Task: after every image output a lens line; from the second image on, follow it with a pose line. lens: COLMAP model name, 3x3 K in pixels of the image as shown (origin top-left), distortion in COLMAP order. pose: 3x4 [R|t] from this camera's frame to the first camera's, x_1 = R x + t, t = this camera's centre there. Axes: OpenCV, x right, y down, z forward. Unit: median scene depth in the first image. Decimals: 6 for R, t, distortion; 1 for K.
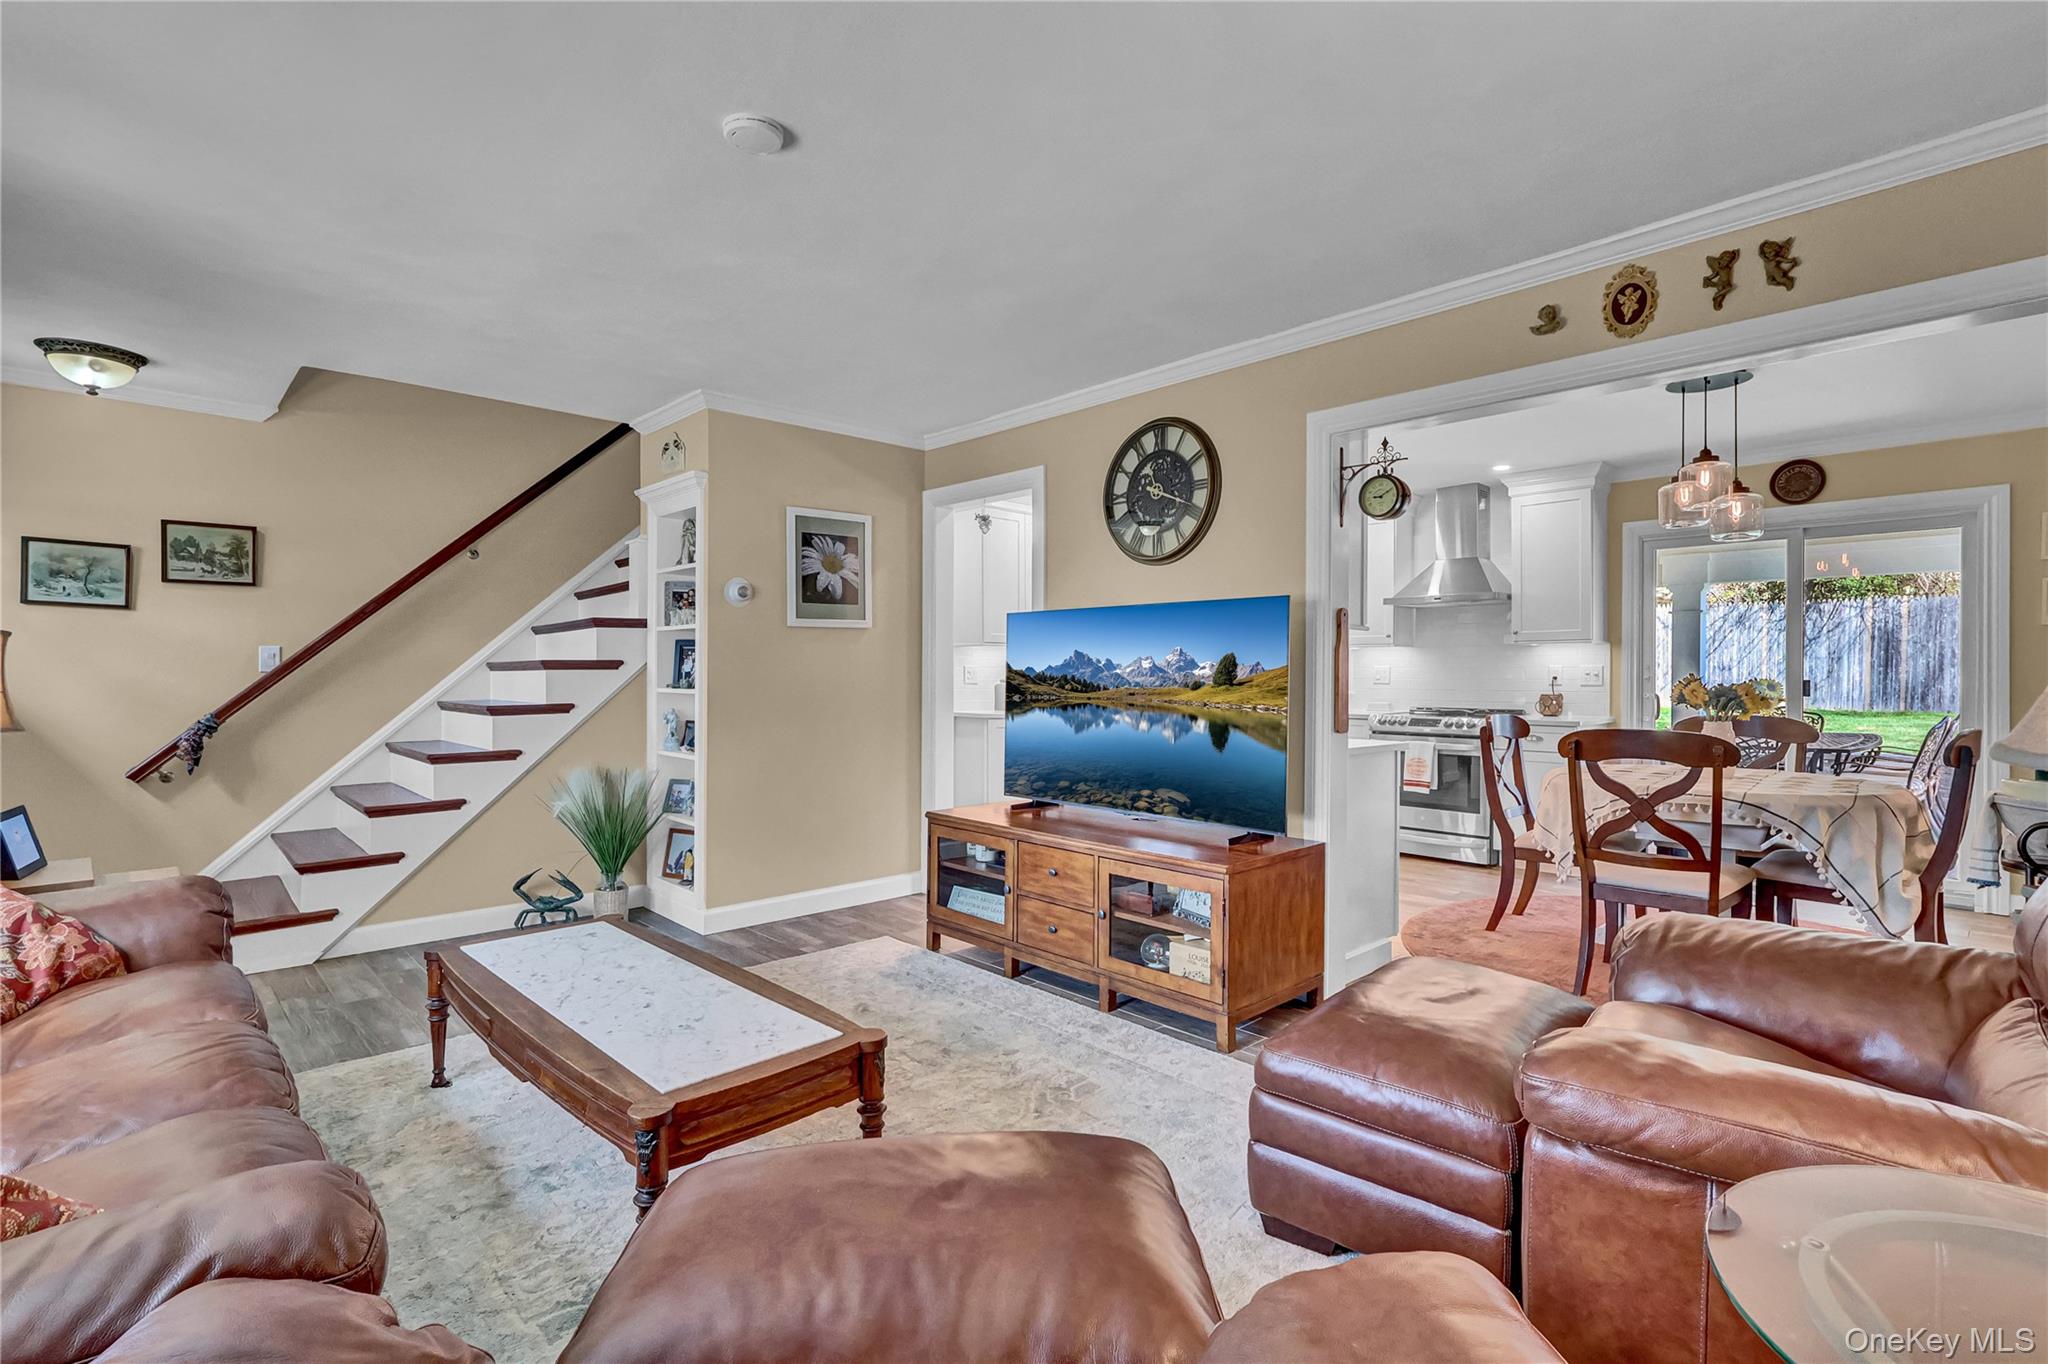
lens RADIAL K [[950.9, 0, 1030.9], [0, 950.9, 682.1], [0, 0, 1]] dist [-0.002755, -0.000271]
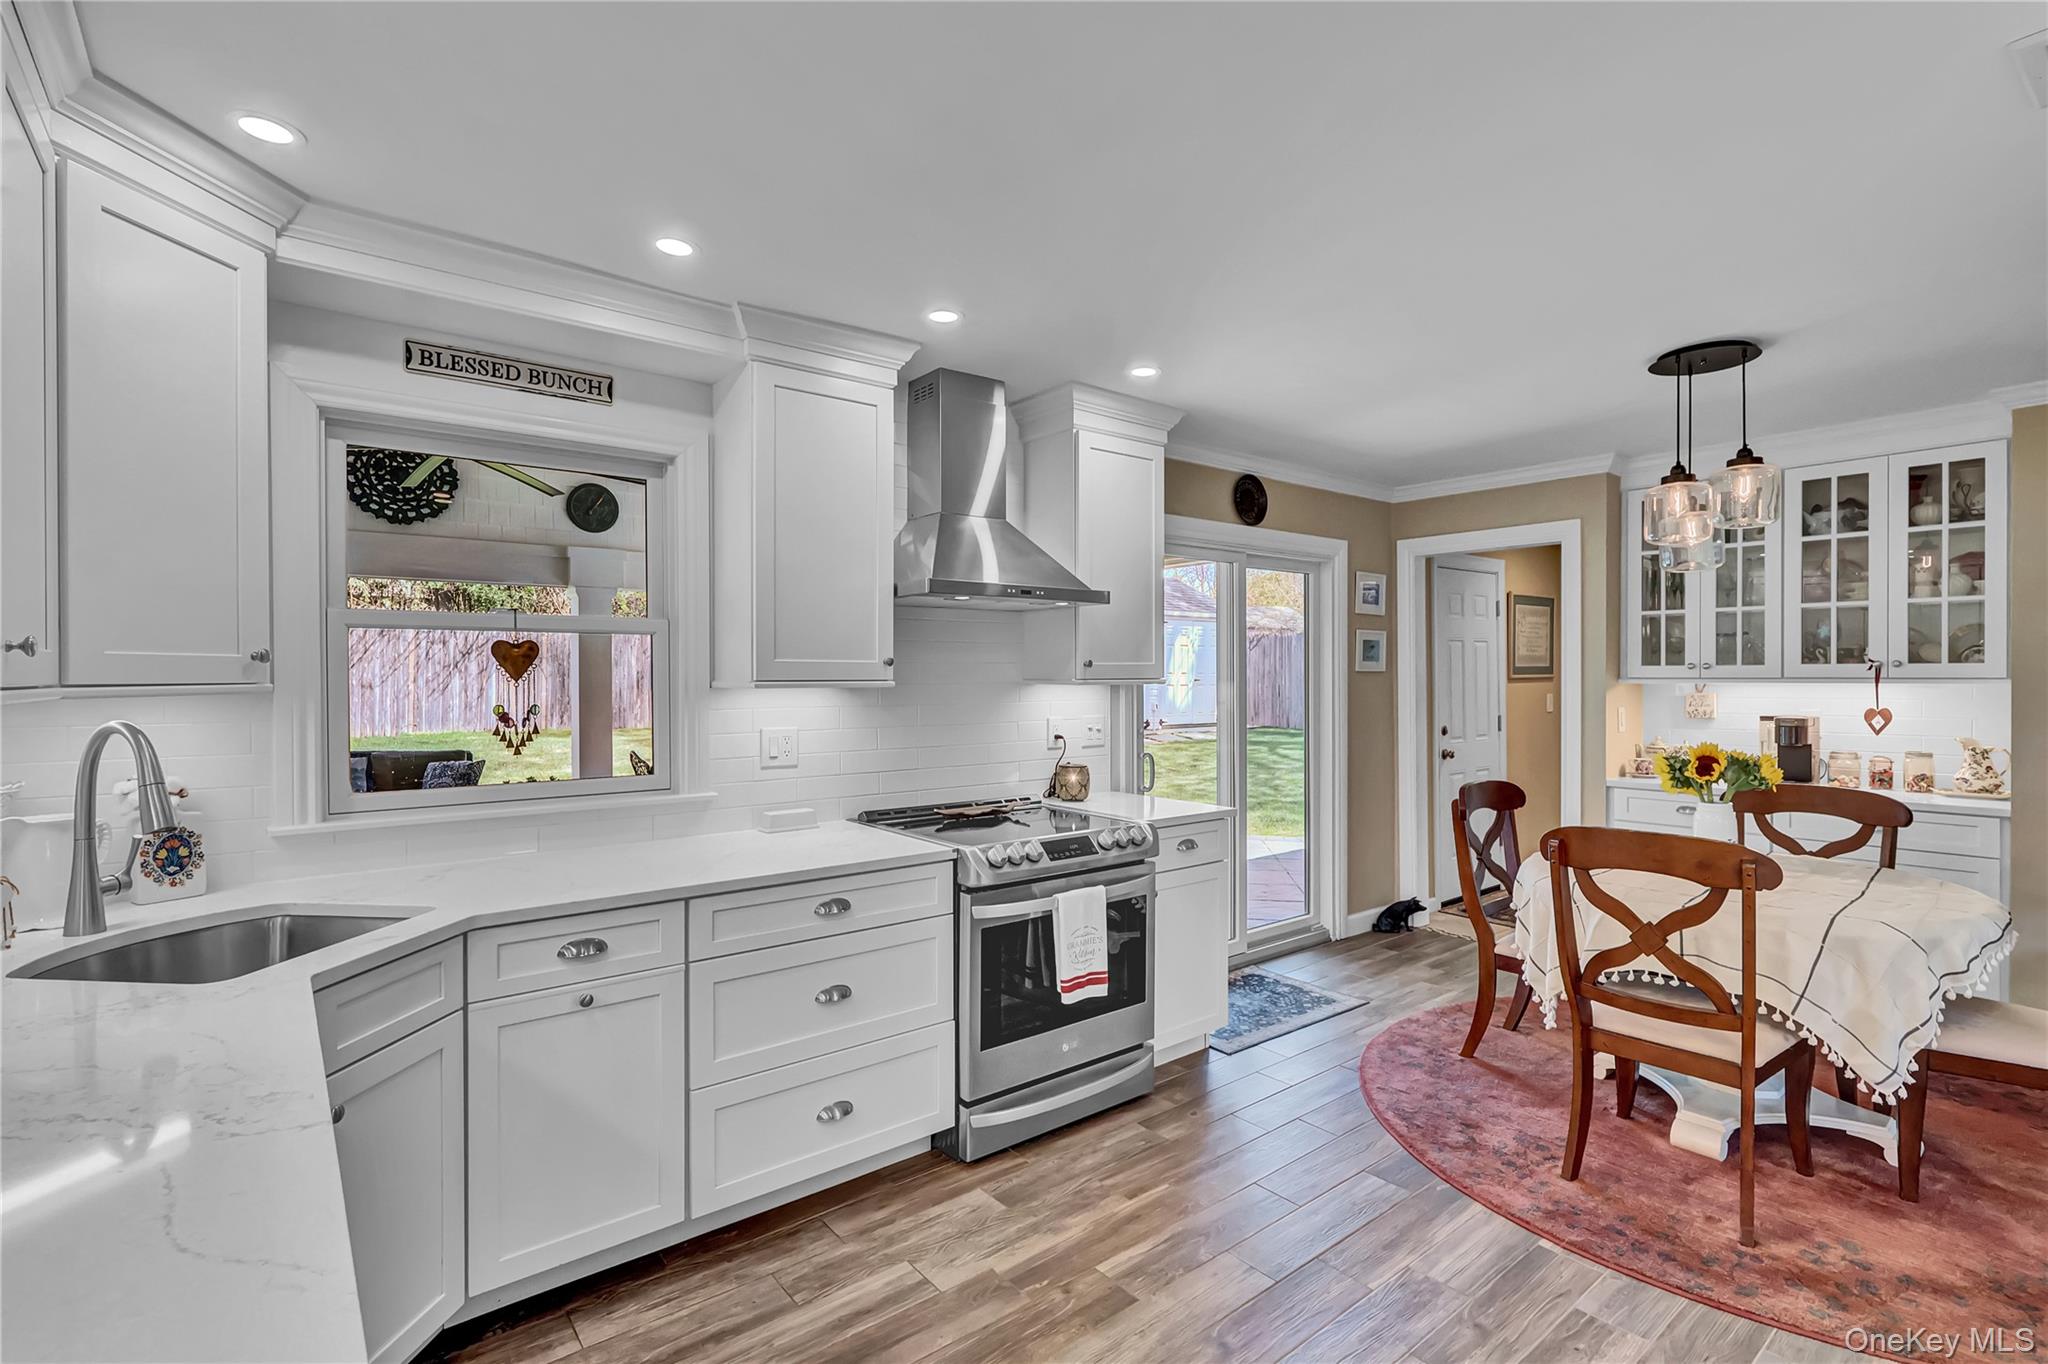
lens RADIAL K [[950.9, 0, 1022.7], [0, 950.9, 680.3], [0, 0, 1]] dist [-0.002755, -0.000271]
pose [[0.094481, -0.006524, 0.995505, -0.085211], [0.014583, 0.999880, 0.005168, -0.064736], [-0.995420, 0.014030, 0.094565, 1.377657]]
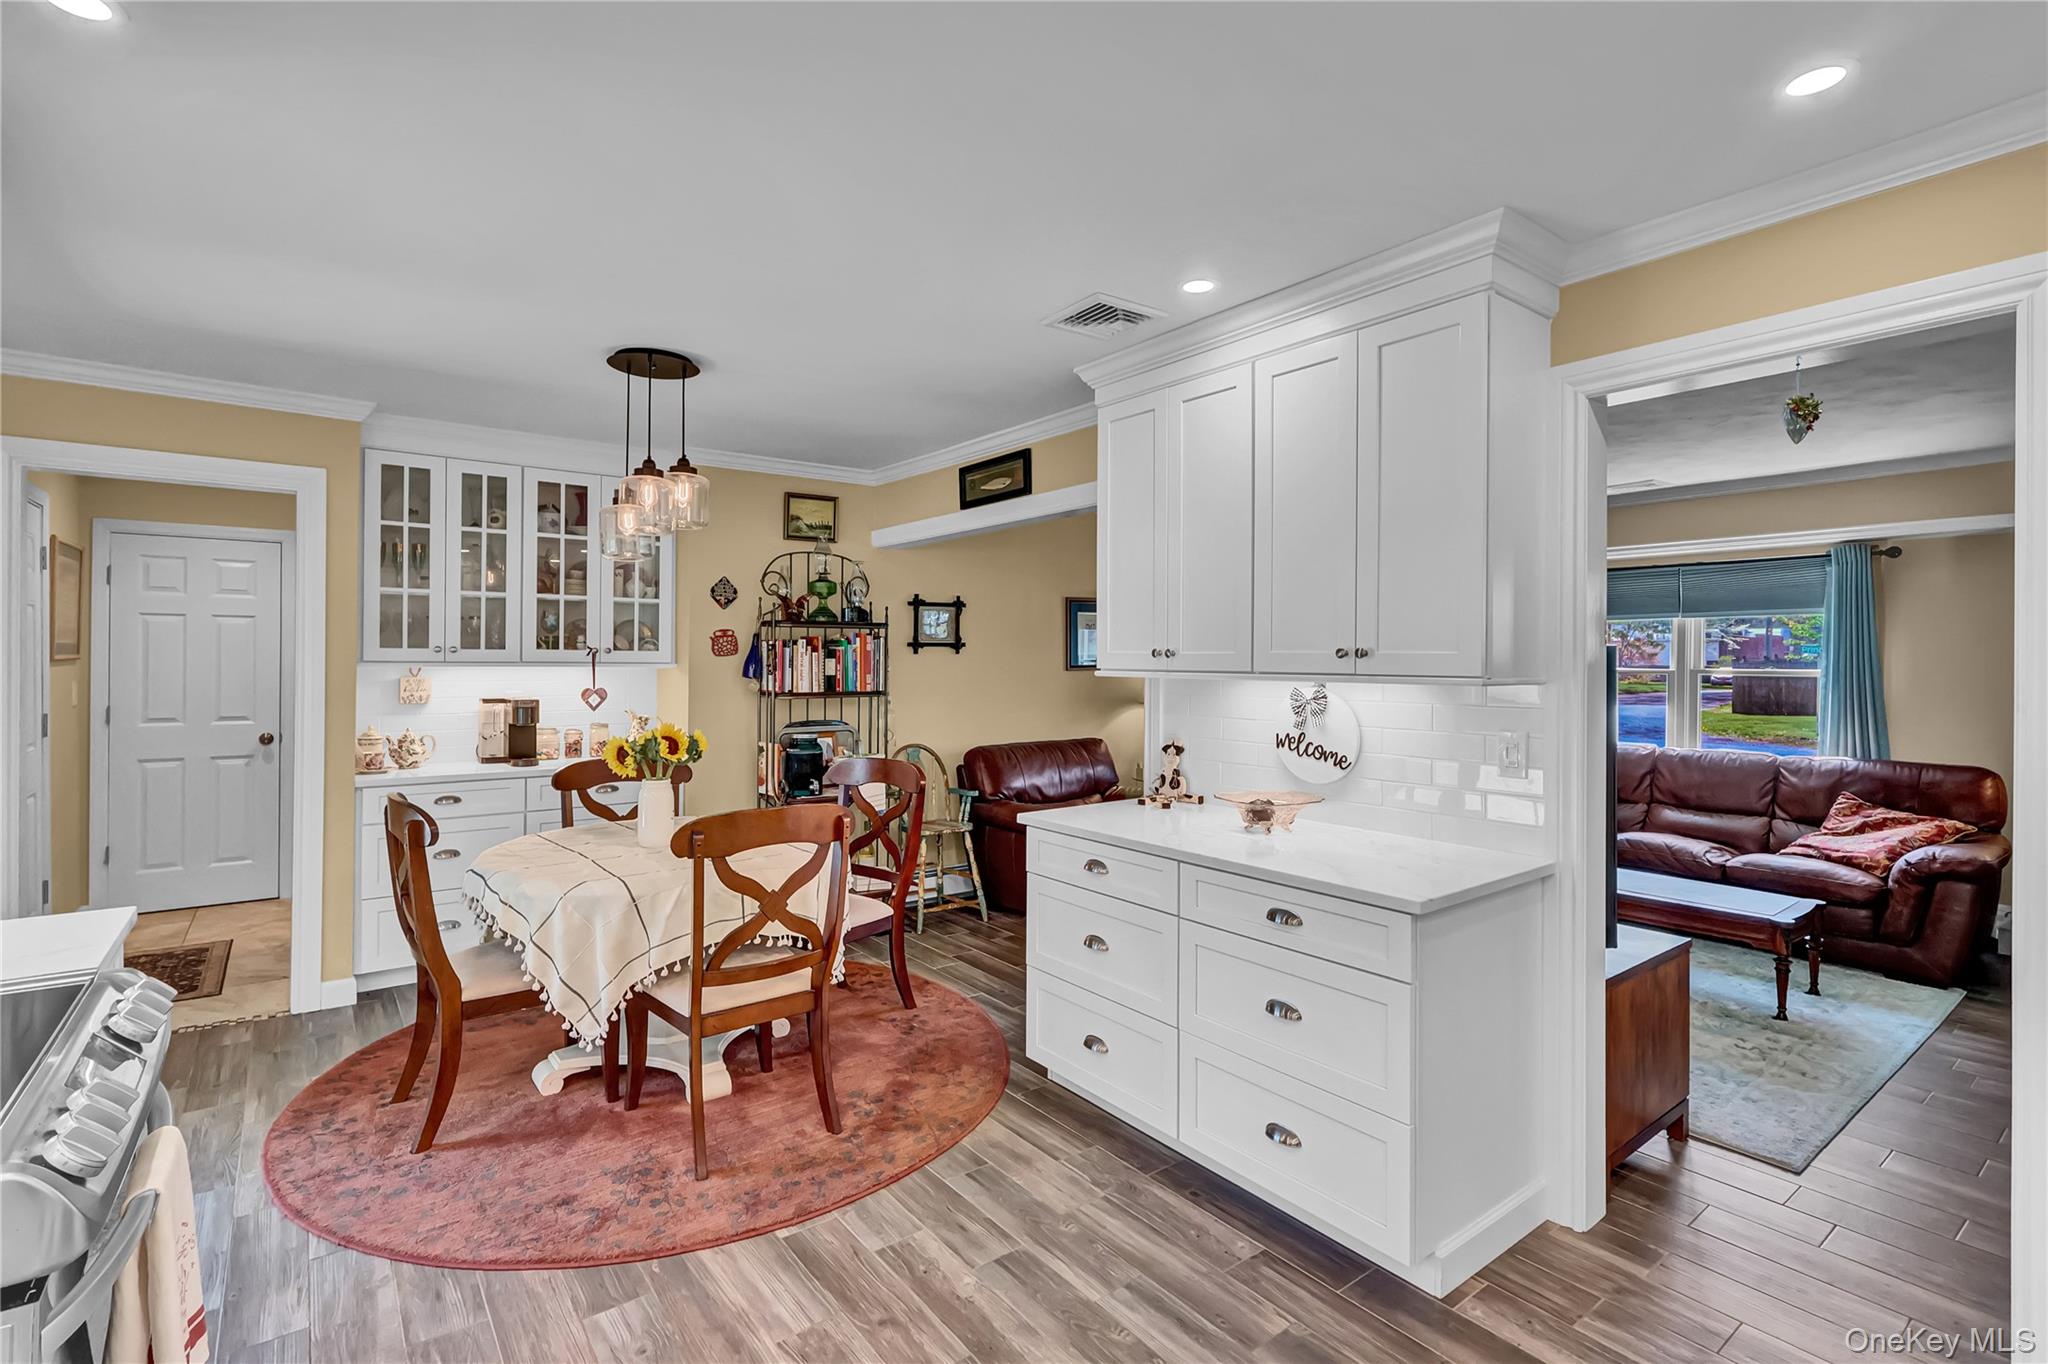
lens RADIAL K [[950.9, 0, 1025.3], [0, 950.9, 665.3], [0, 0, 1]] dist [-0.002755, -0.000271]
pose [[-0.993065, -0.008924, 0.117231, 0.285442], [-0.006718, 0.999793, 0.019197, -0.070717], [-0.117378, 0.018276, -0.992919, 1.653287]]
